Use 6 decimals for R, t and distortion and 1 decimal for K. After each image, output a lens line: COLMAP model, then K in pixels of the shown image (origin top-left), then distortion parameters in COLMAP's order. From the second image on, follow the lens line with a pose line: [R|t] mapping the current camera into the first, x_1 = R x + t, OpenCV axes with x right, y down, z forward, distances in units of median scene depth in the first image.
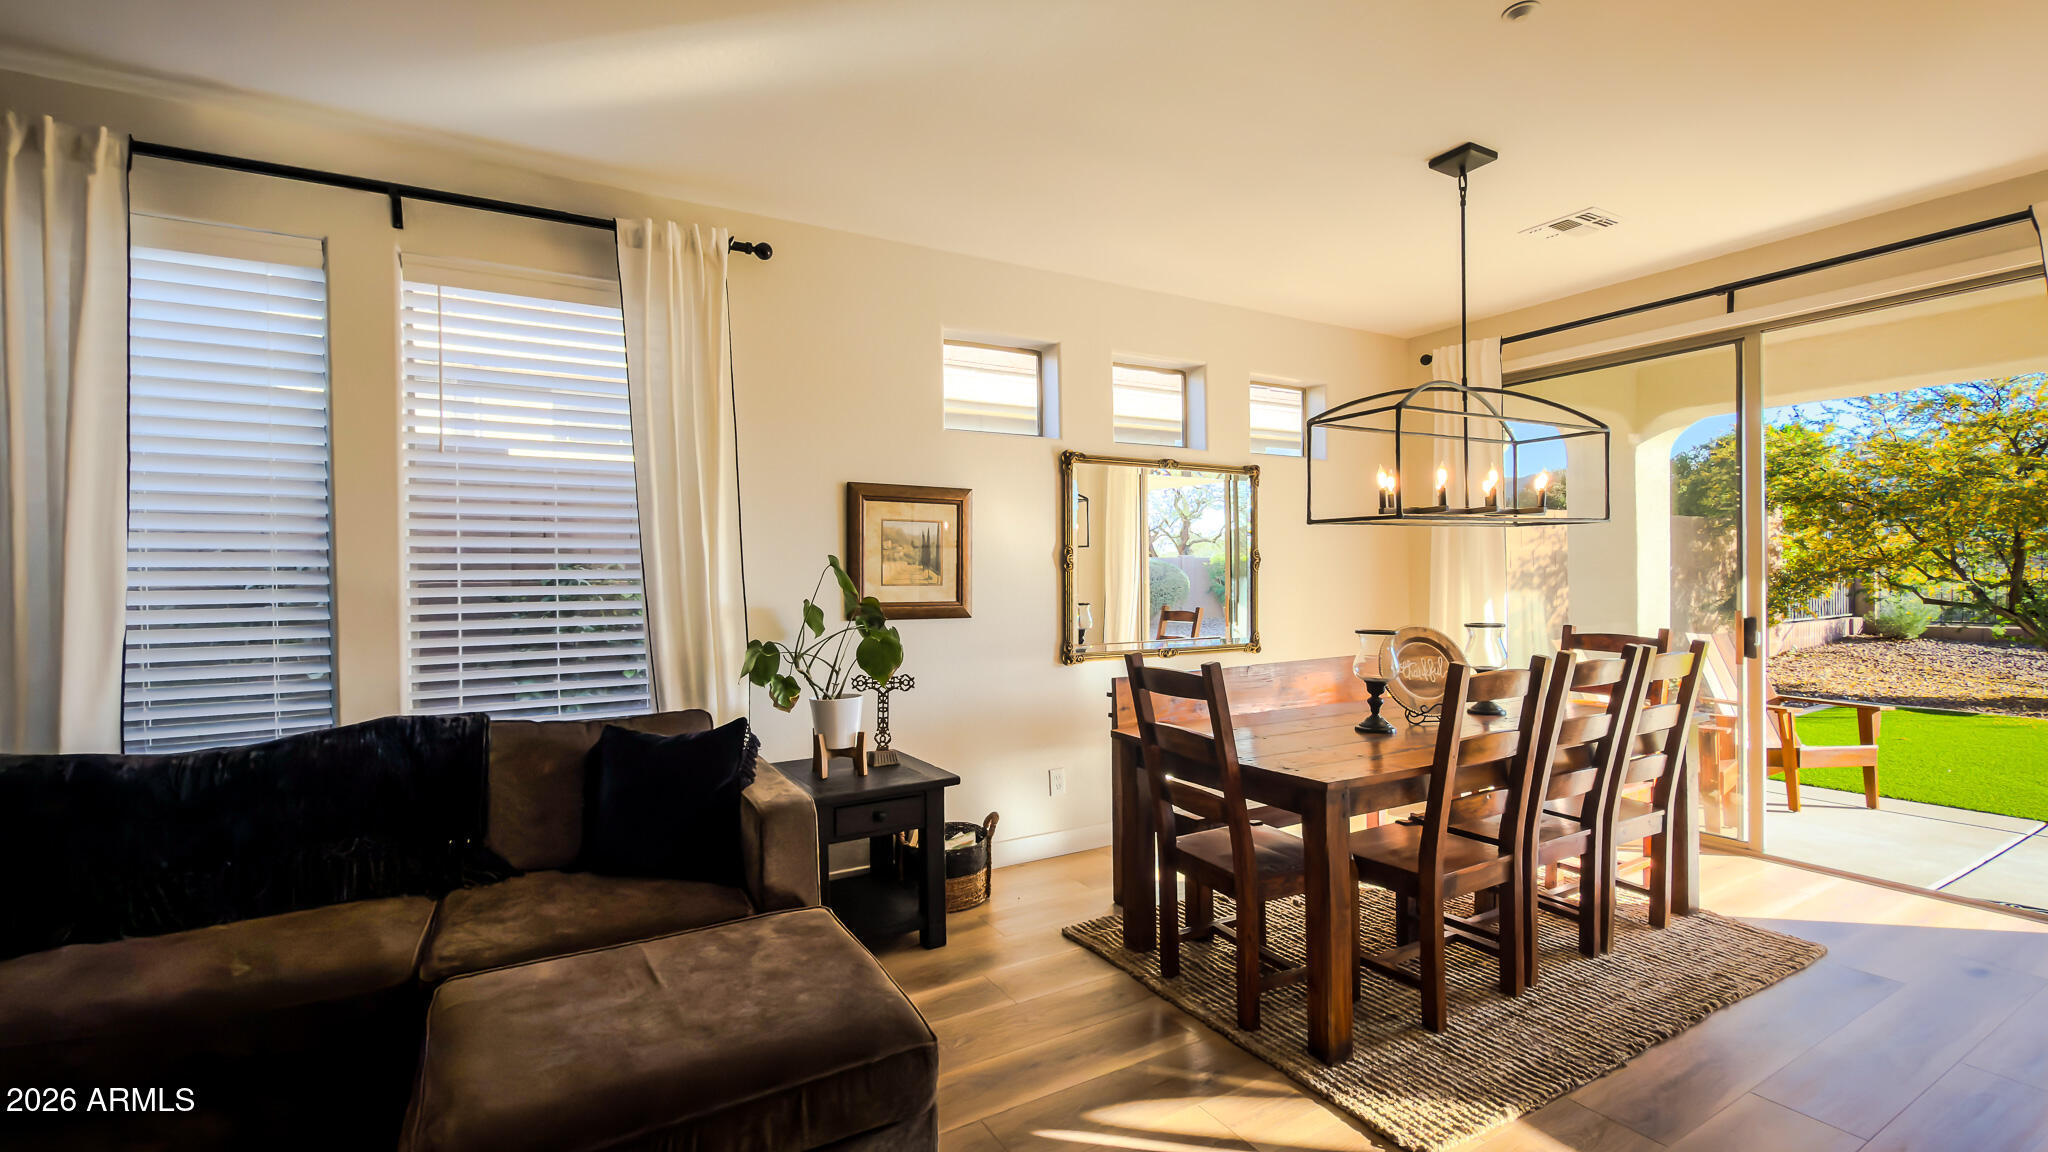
lens RADIAL K [[878.7, 0, 1023.5], [0, 878.7, 580.5], [0, 0, 1]] dist [0.000213, -0.000236]
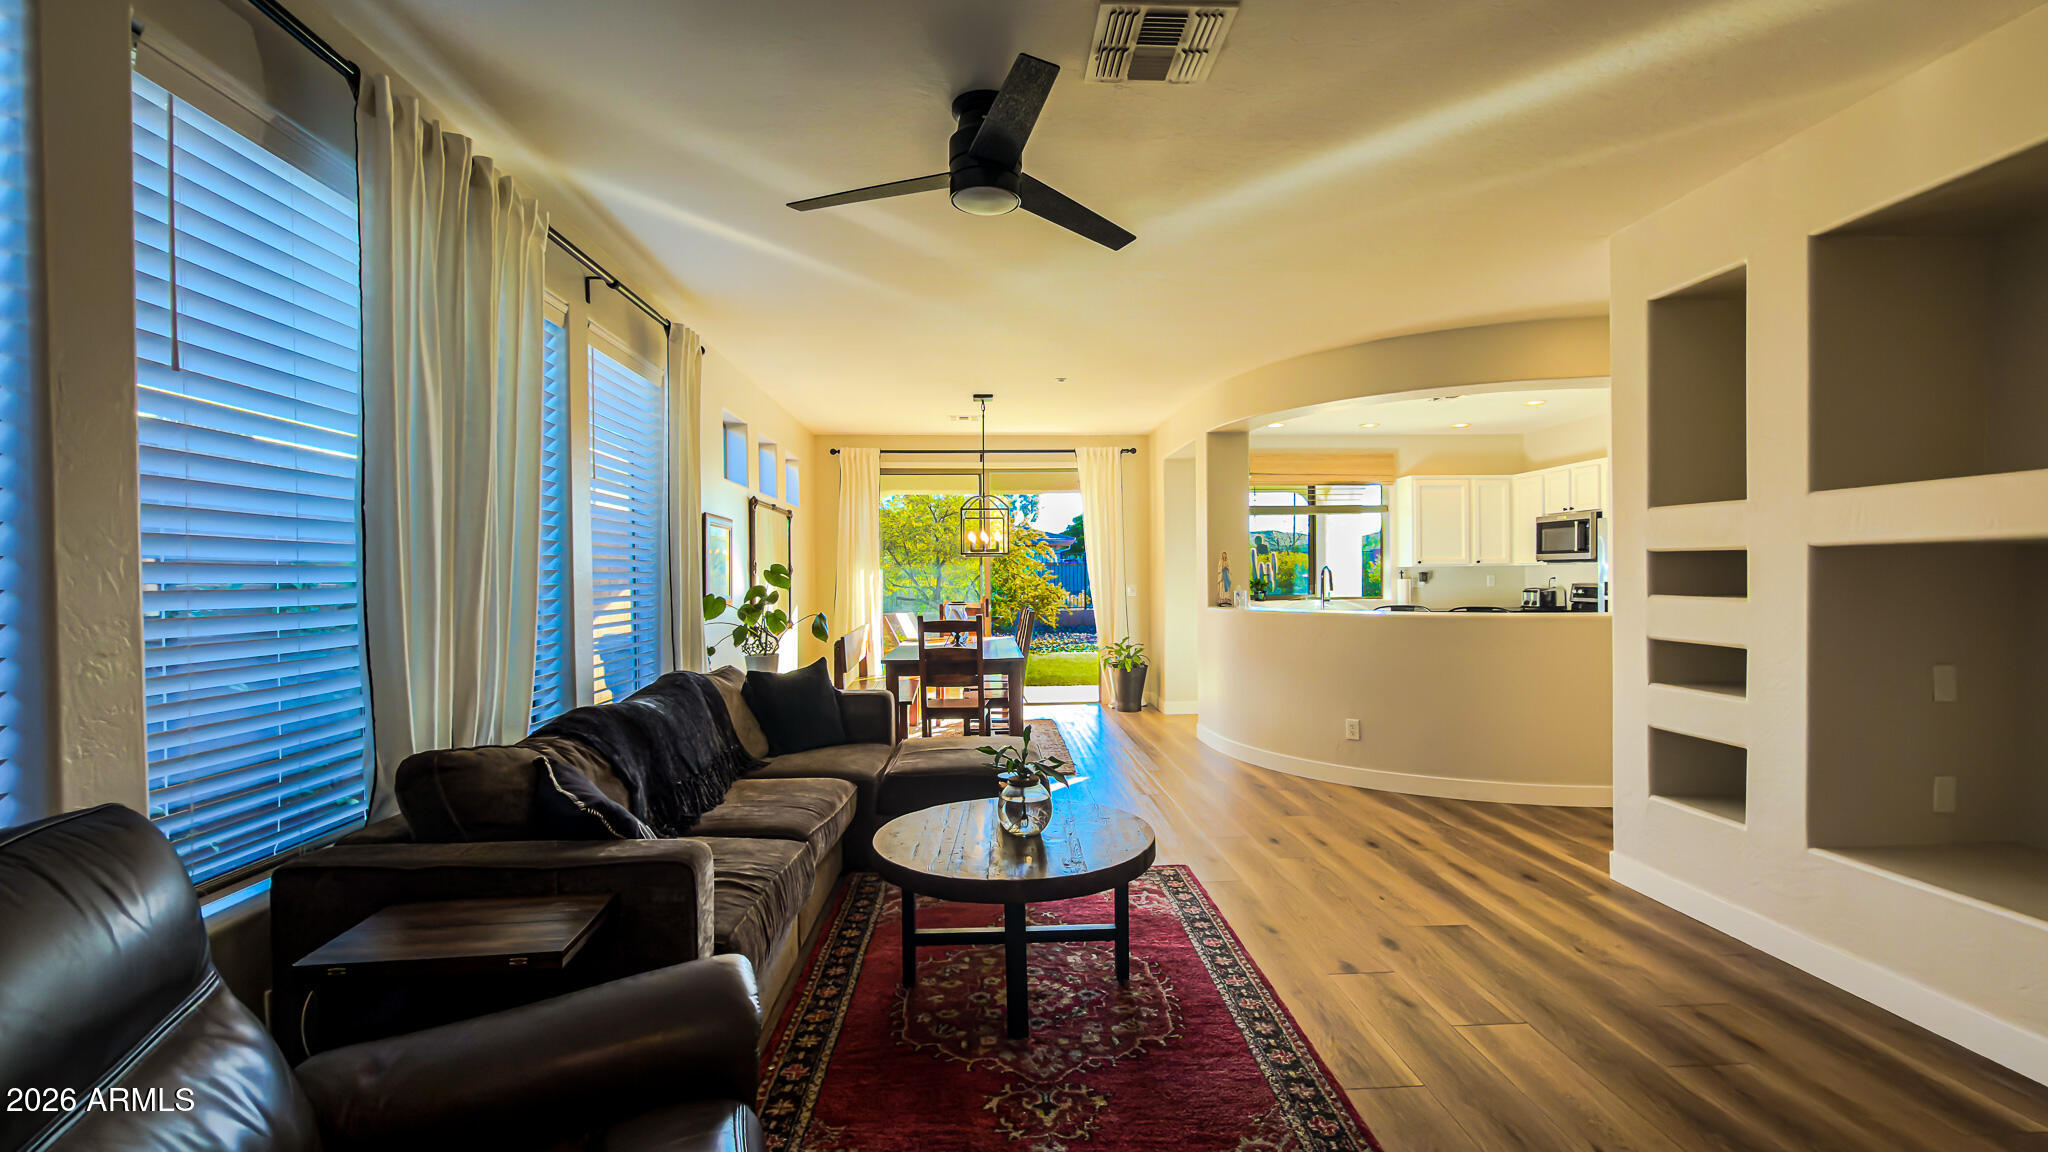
lens RADIAL K [[878.7, 0, 1023.5], [0, 878.7, 580.5], [0, 0, 1]] dist [0.000213, -0.000236]
pose [[0.457861, 0.002773, 0.889019, -1.448713], [0.010935, 0.999902, -0.008750, 0.018839], [-0.888957, 0.013728, 0.457786, -0.132690]]
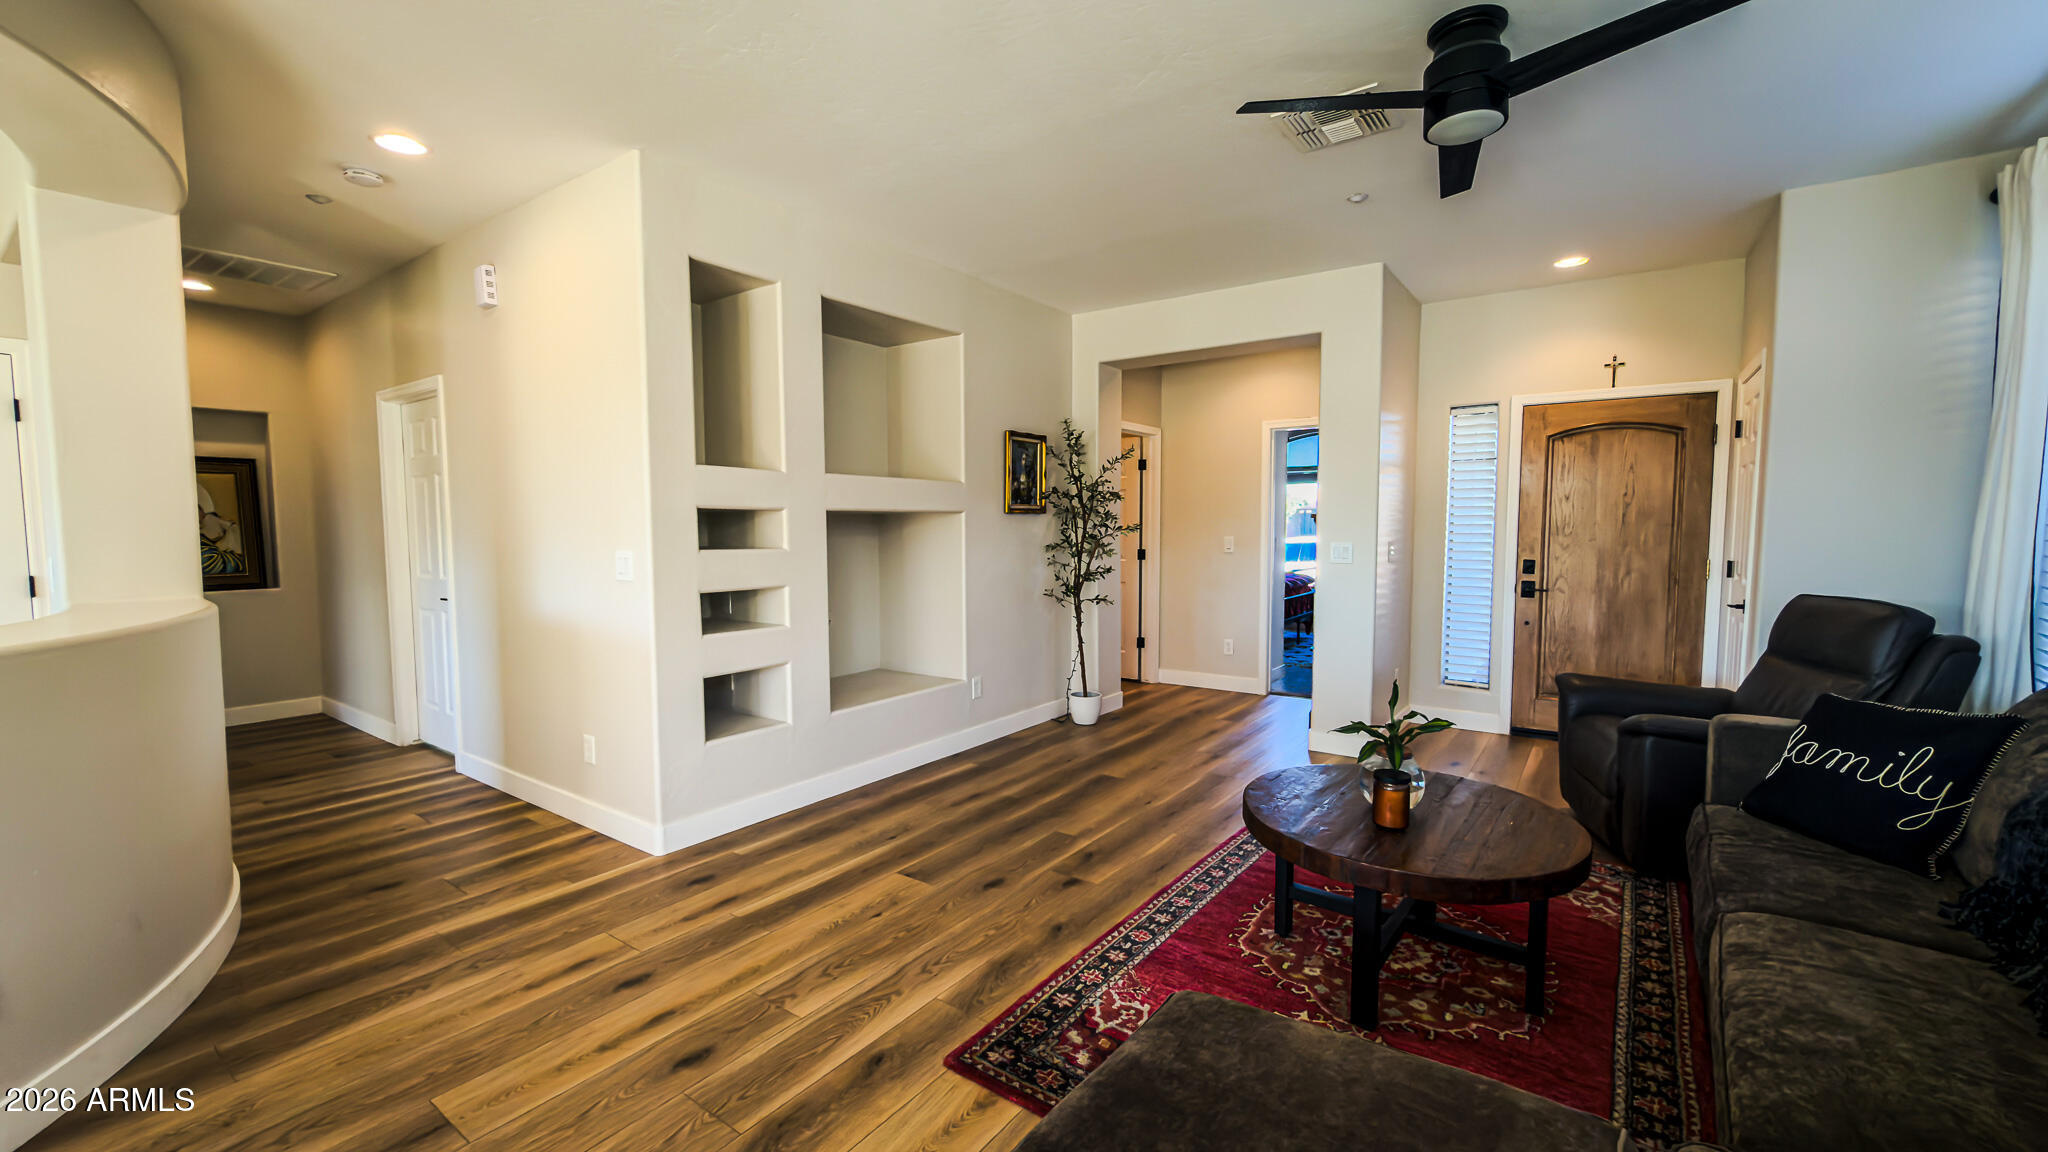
lens RADIAL K [[821.8, 0, 1031.6], [0, 821.8, 578.9], [0, 0, 1]] dist [0.001013, 0.000042]
pose [[-0.912422, 0.041063, -0.407185, -0.010901], [0.009636, 0.996833, 0.078934, -0.005842], [0.409137, 0.068098, -0.909928, 0.845339]]
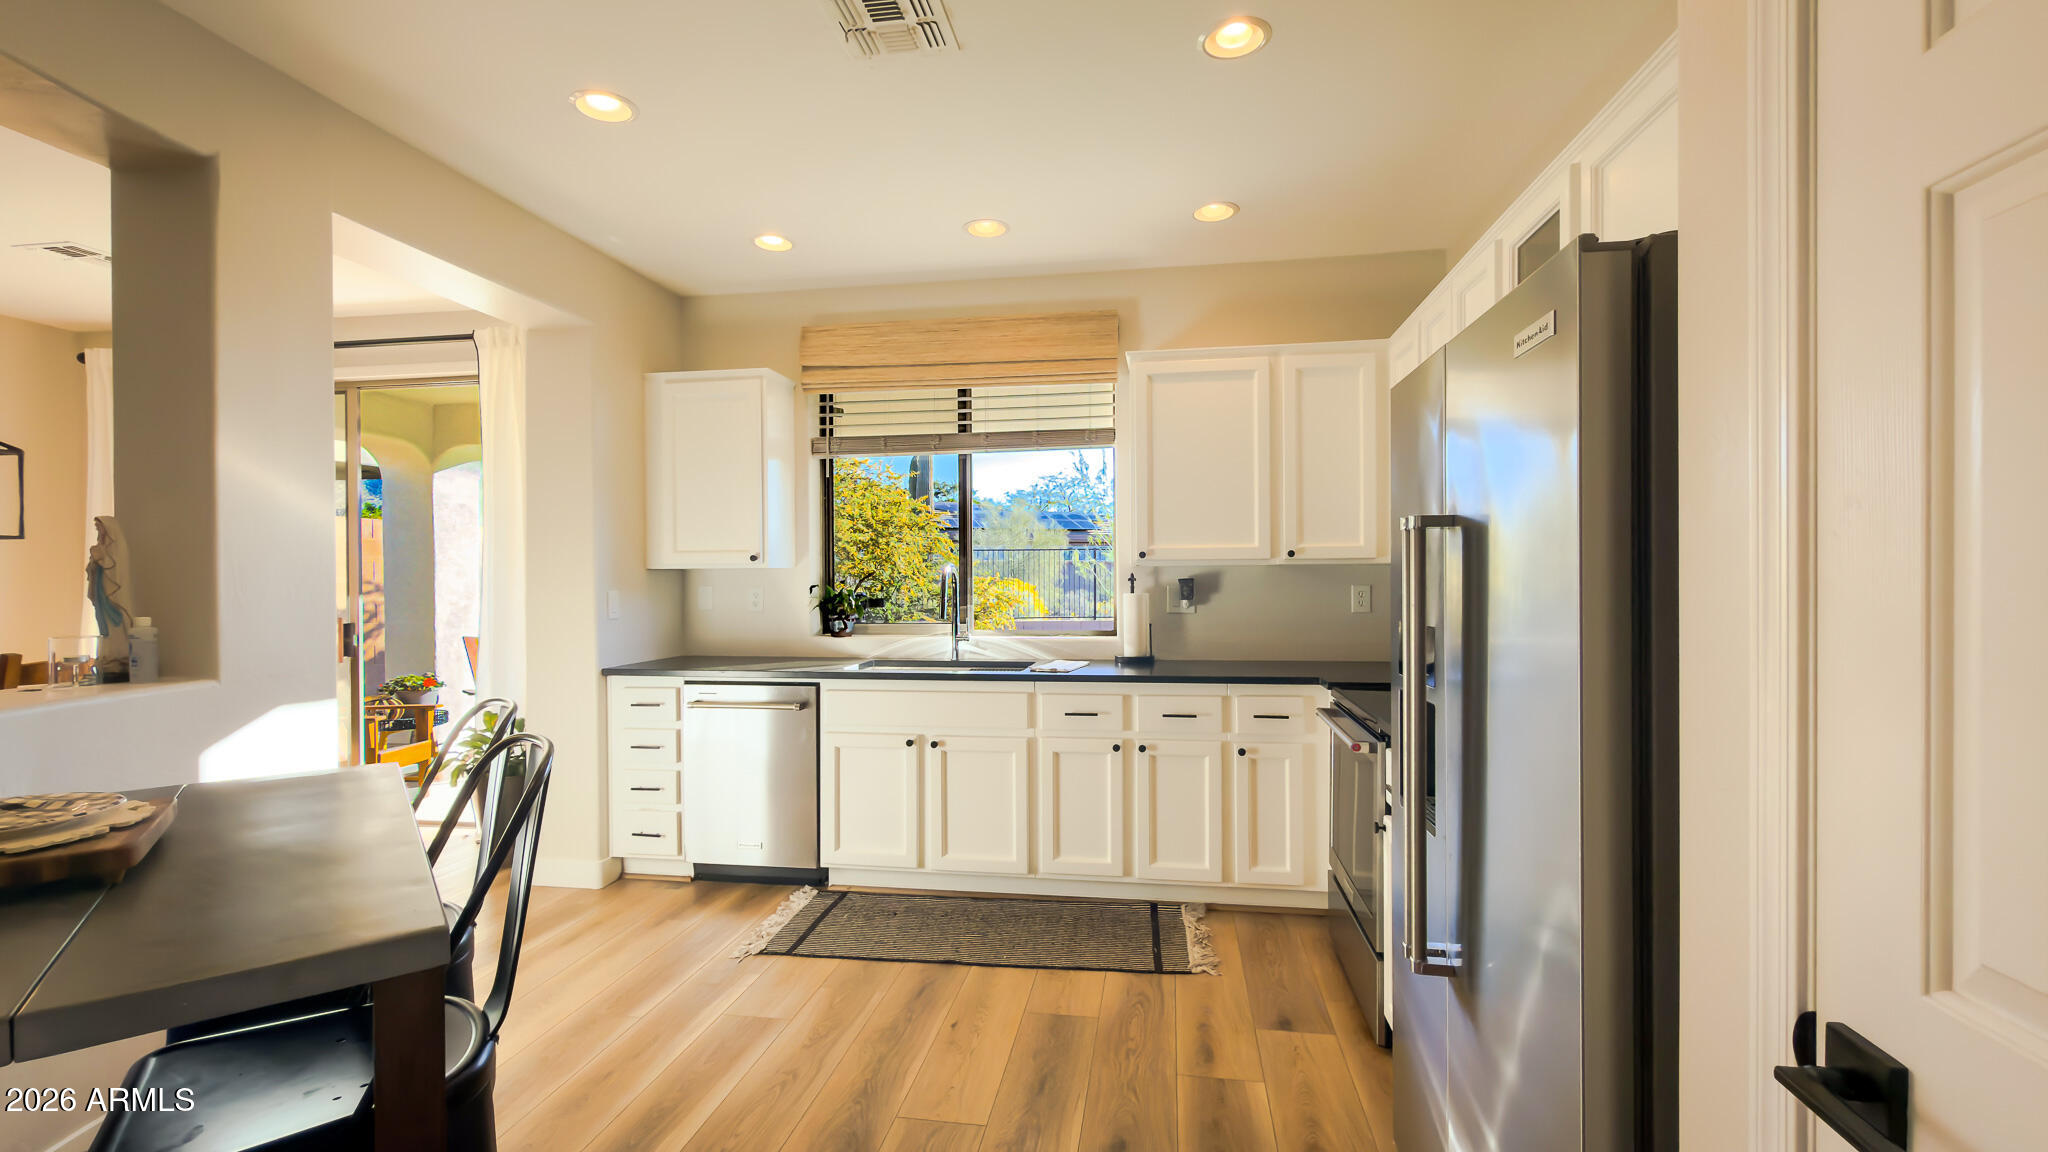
lens RADIAL K [[878.7, 0, 1023.5], [0, 878.7, 580.5], [0, 0, 1]] dist [0.000213, -0.000236]
pose [[0.634522, -0.001901, 0.772902, 0.627458], [0.005412, 0.999983, -0.001983, -0.015069], [-0.772885, 0.005441, 0.634522, -0.602408]]
